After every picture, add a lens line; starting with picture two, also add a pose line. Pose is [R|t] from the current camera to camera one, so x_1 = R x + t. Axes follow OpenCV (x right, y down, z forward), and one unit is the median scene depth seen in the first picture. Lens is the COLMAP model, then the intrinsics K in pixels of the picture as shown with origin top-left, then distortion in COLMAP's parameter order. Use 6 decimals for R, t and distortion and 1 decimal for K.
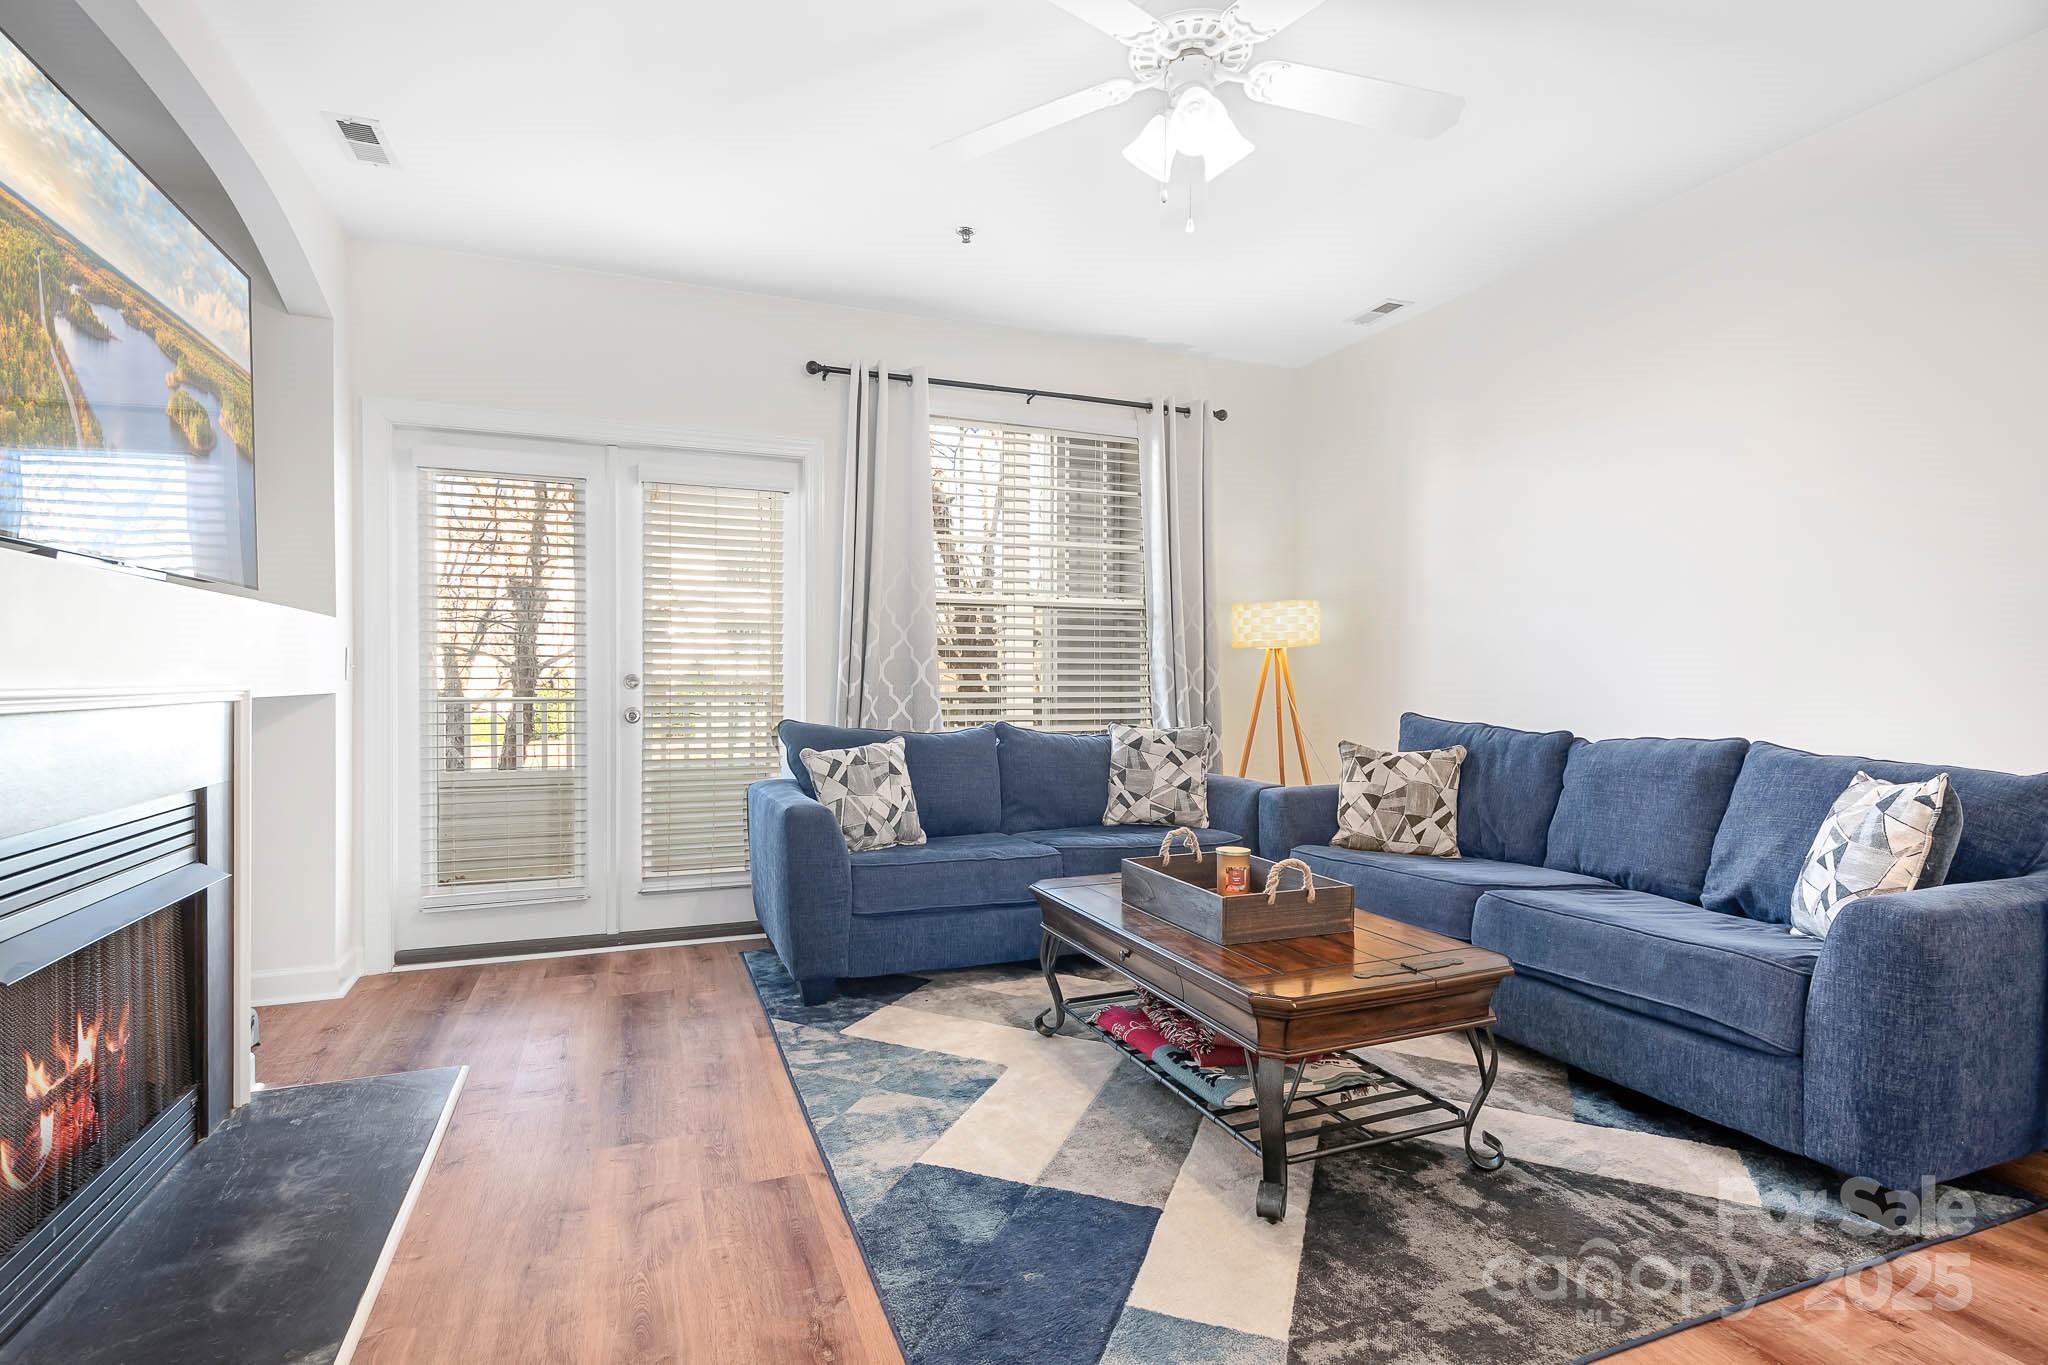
lens RADIAL K [[1002.7, 0, 1018.4], [0, 1002.7, 687.5], [0, 0, 1]] dist [0.019662, -0.012812]
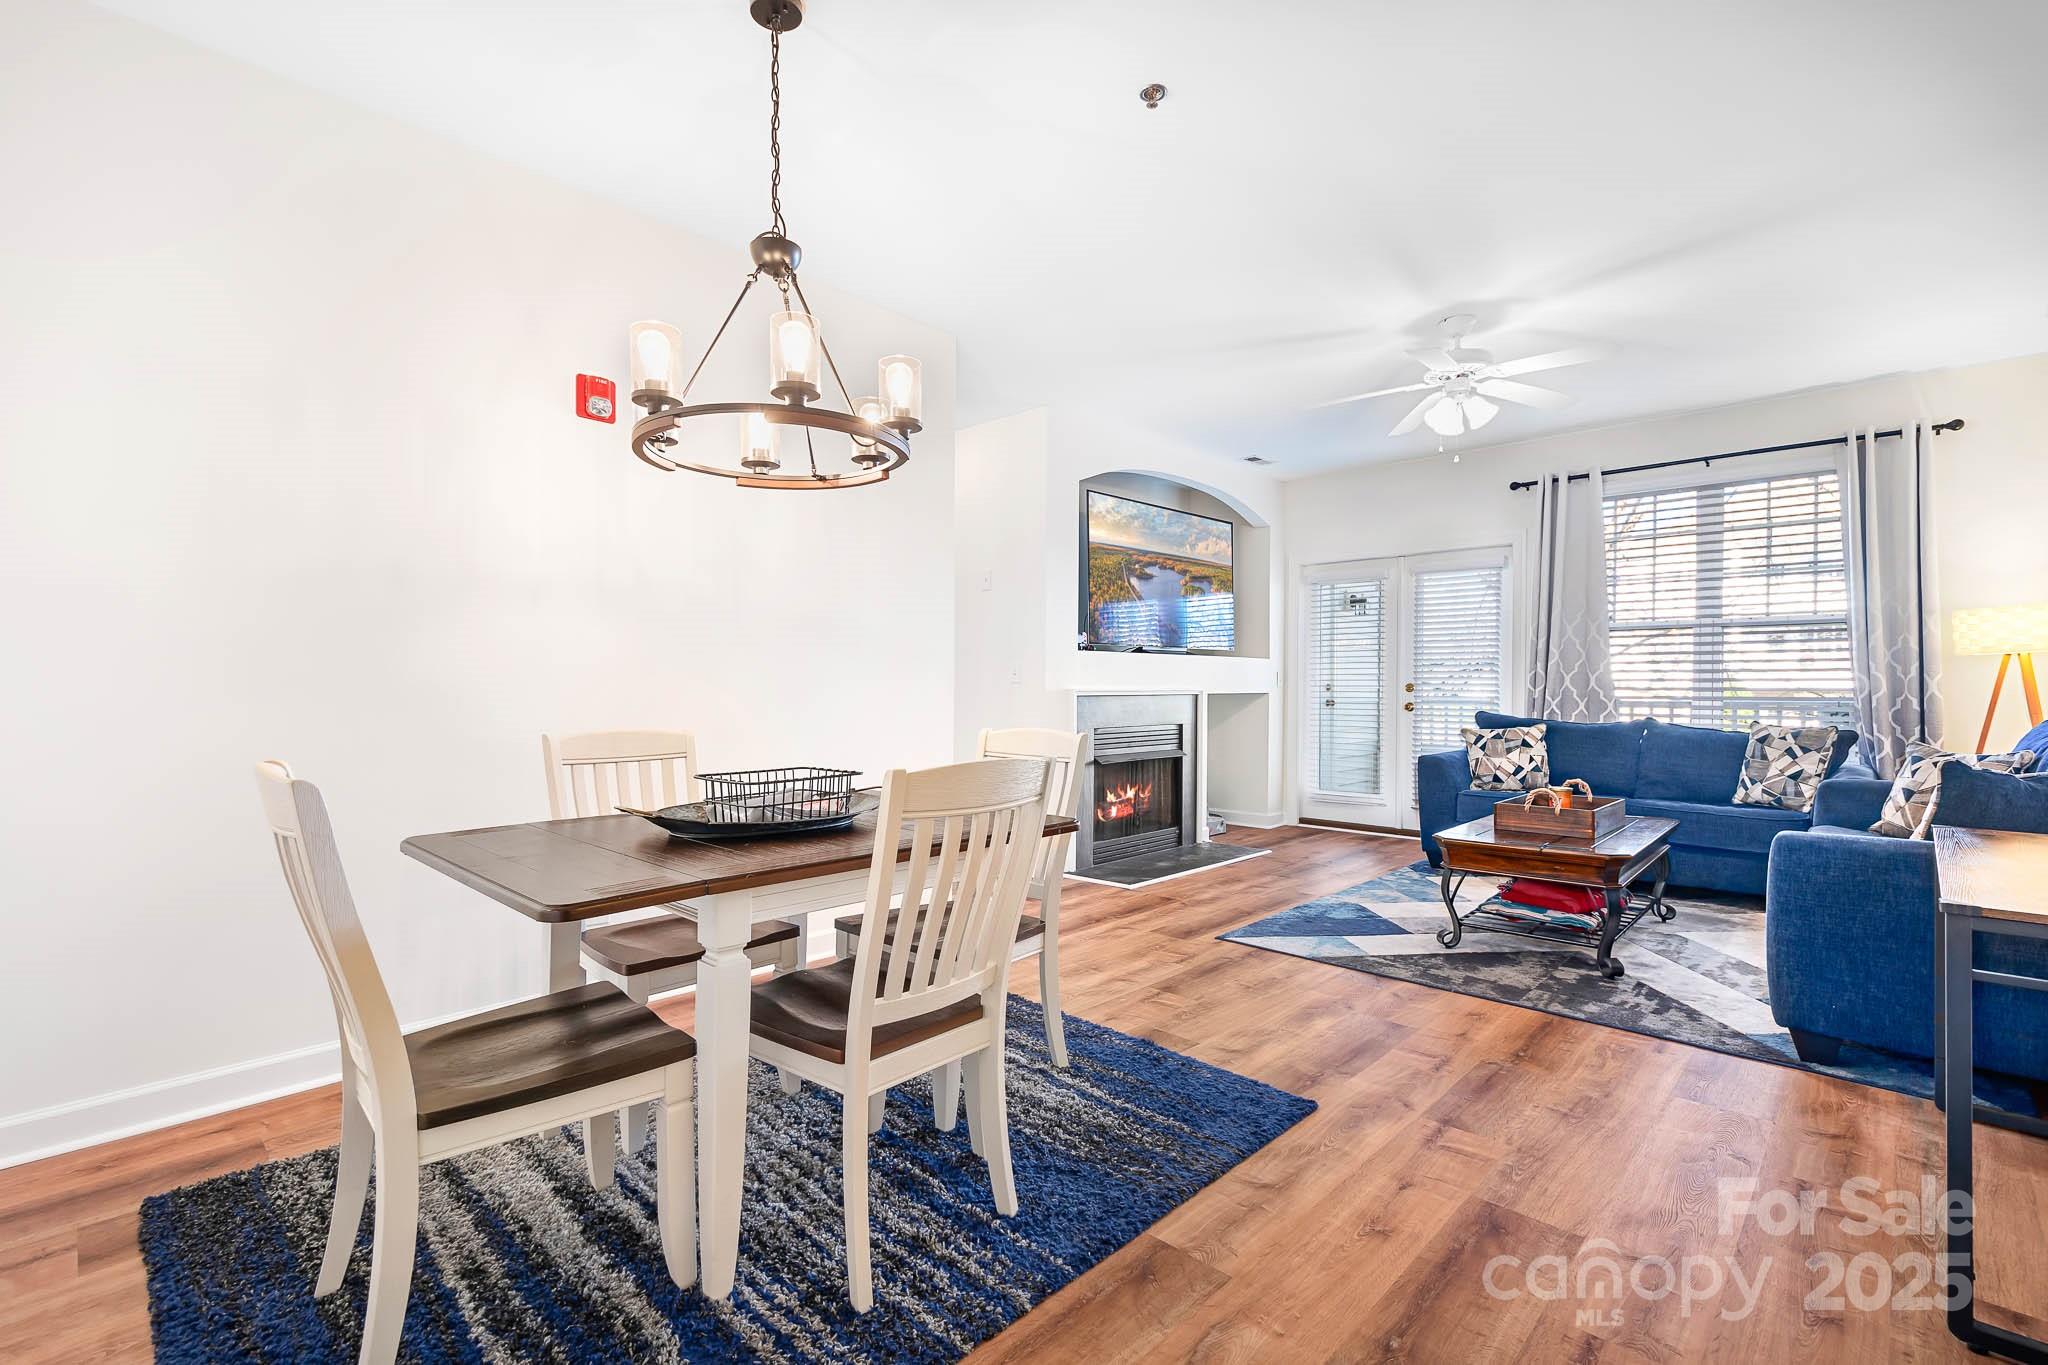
lens RADIAL K [[891.8, 0, 1015.9], [0, 891.8, 690.4], [0, 0, 1]] dist [0.001319, -0.000614]
pose [[0.412199, 0.002562, -0.911090, 0.859461], [-0.007527, 0.999971, -0.000594, 0.005614], [0.911063, 0.007103, 0.412206, -0.312741]]
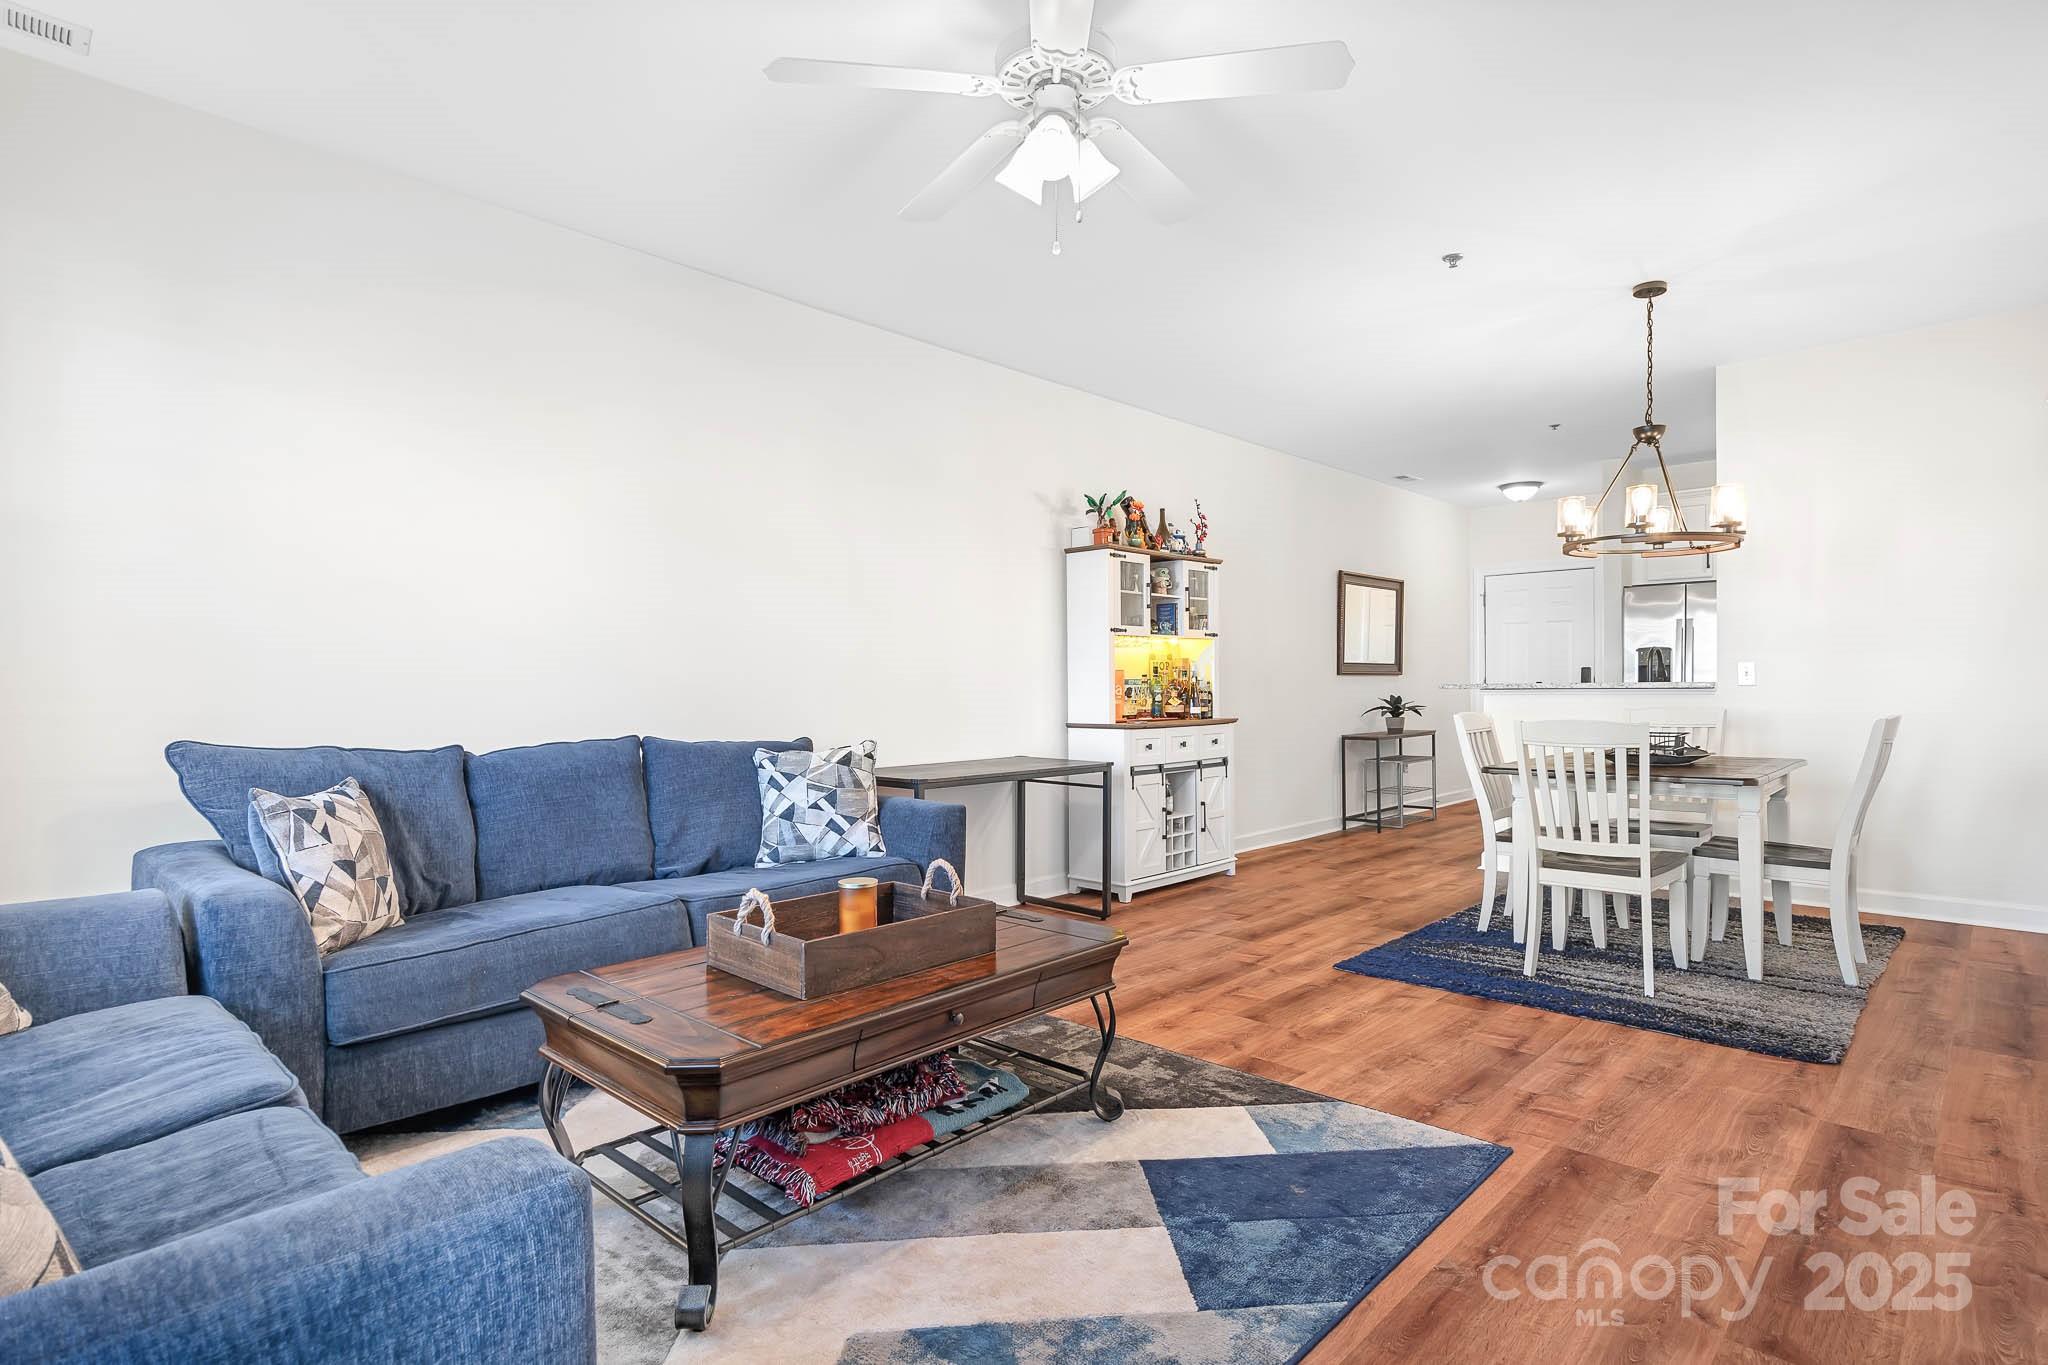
lens RADIAL K [[1040.3, 0, 1024.0], [0, 1040.3, 682.5], [0, 0, 1]] dist [0.002643, 0.000089]
pose [[-0.432419, -0.000222, 0.901673, -0.475672], [0.012780, 0.999898, 0.006375, -0.010527], [-0.901582, 0.014280, -0.432372, 0.908980]]
